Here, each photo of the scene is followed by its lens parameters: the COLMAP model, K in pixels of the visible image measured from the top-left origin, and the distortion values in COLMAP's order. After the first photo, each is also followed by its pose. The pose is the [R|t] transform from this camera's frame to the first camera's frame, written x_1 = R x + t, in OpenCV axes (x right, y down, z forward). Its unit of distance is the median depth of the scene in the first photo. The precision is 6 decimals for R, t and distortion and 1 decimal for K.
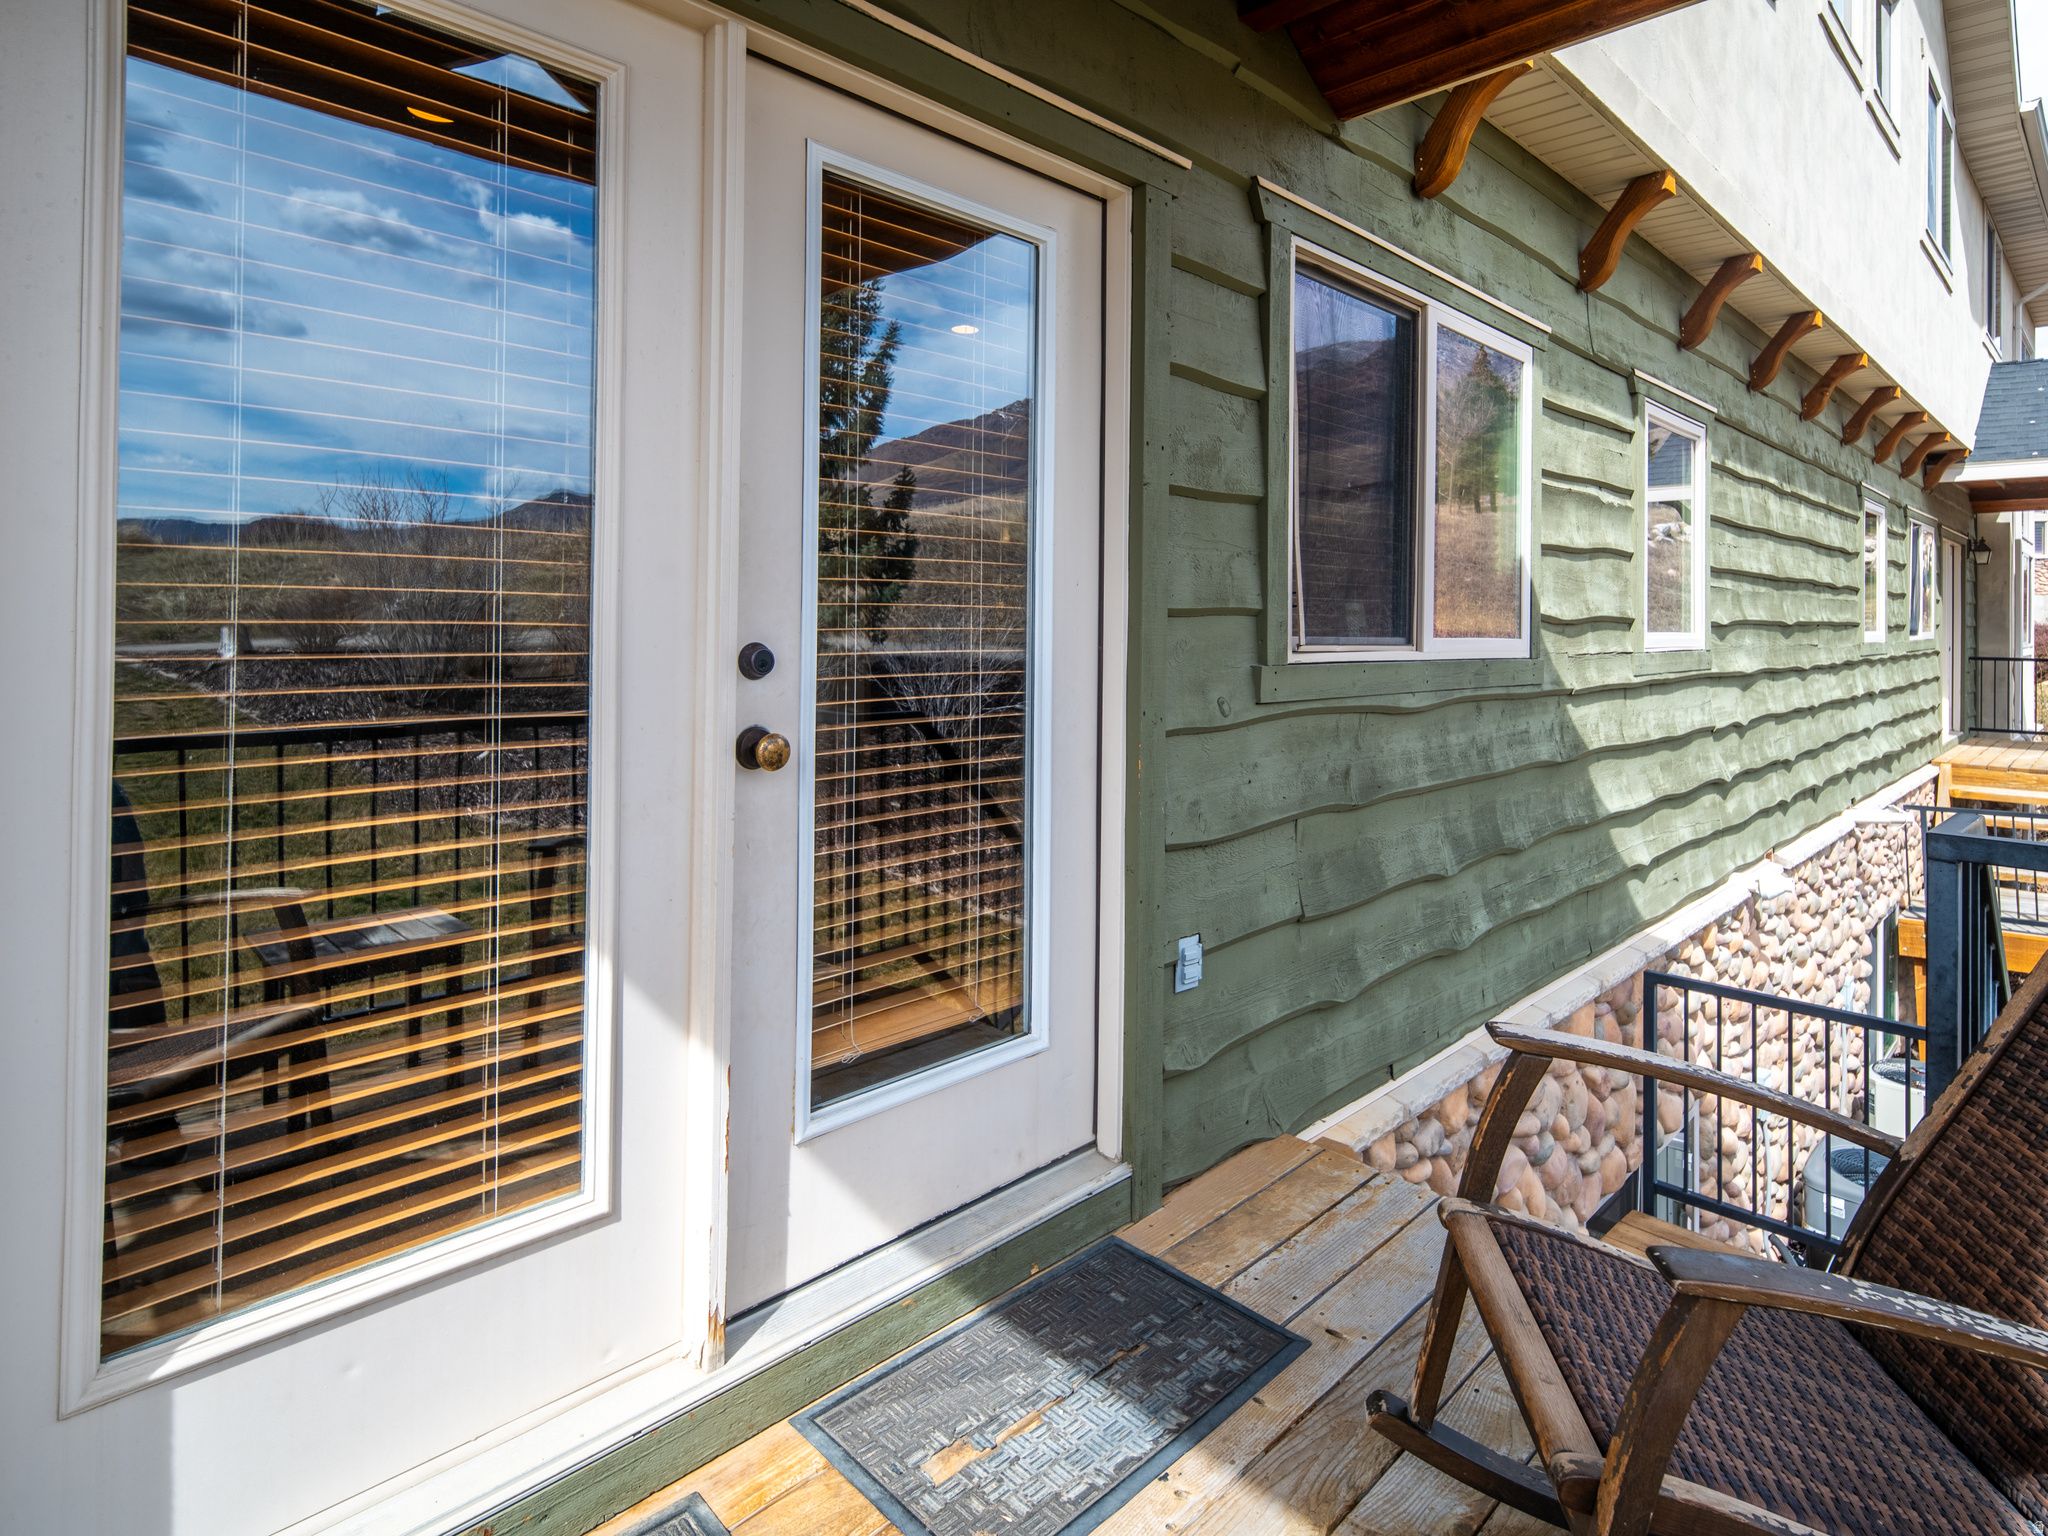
lens RADIAL K [[1095.2, 0, 1029.3], [0, 1095.2, 757.3], [0, 0, 1]] dist [0.002100, 0.002356]
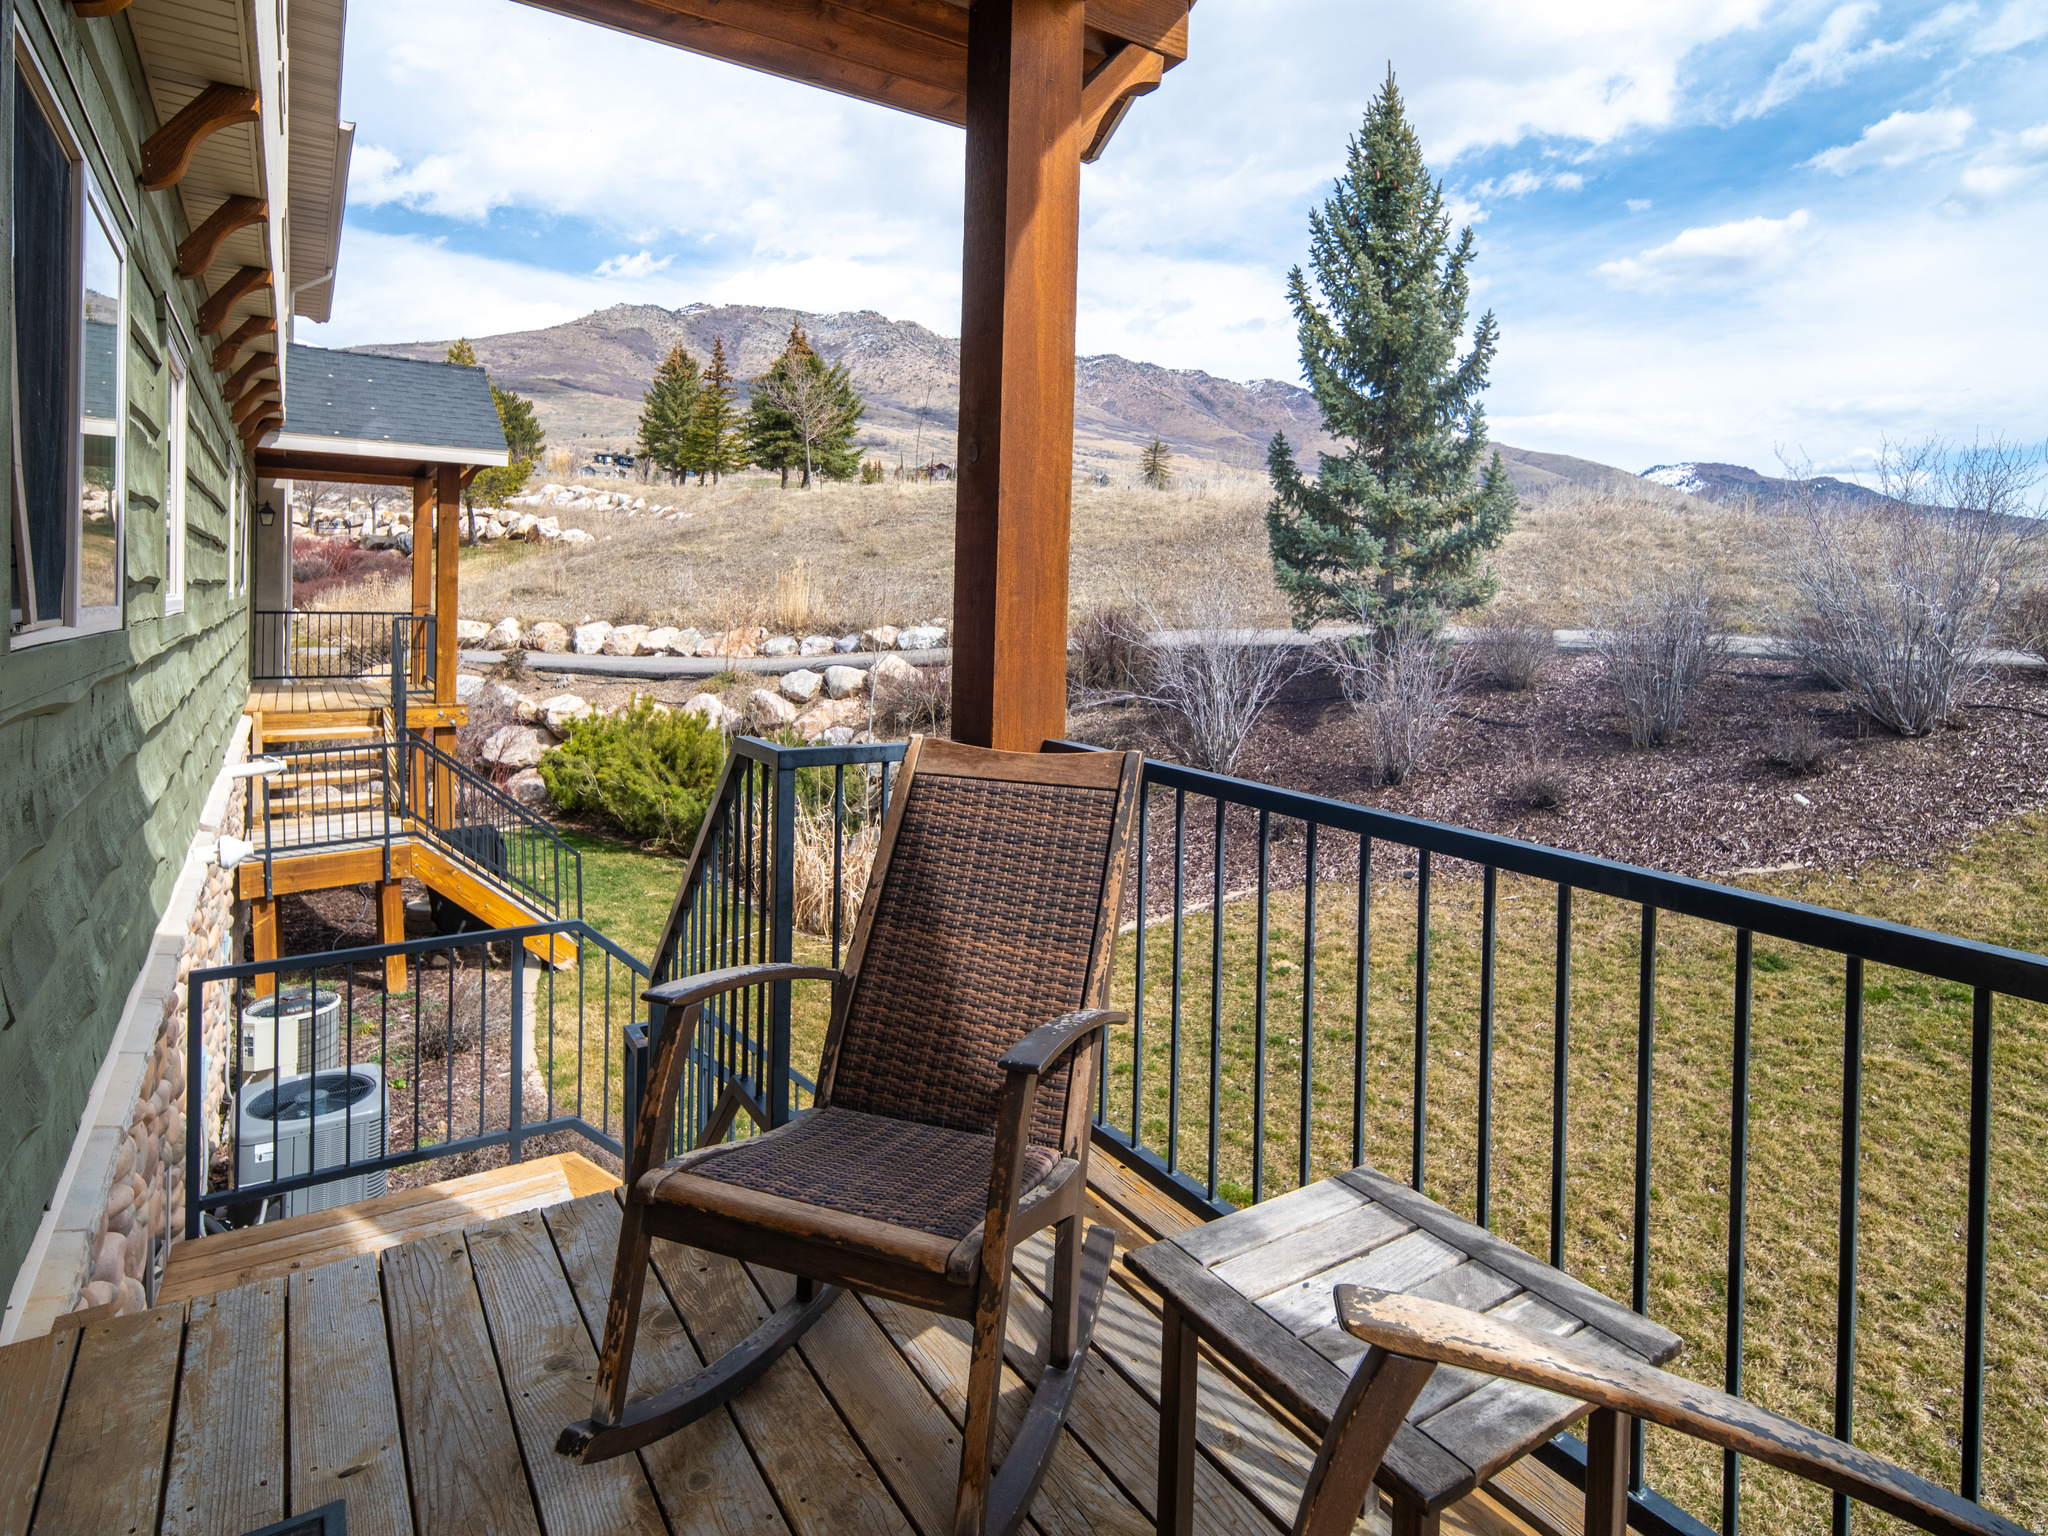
lens RADIAL K [[1095.2, 0, 1029.3], [0, 1095.2, 757.3], [0, 0, 1]] dist [0.002100, 0.002356]
pose [[0.186288, -0.147010, 0.971434, -0.089588], [0.105453, 0.986022, 0.128996, -0.012376], [-0.976819, 0.078411, 0.199187, 0.079065]]
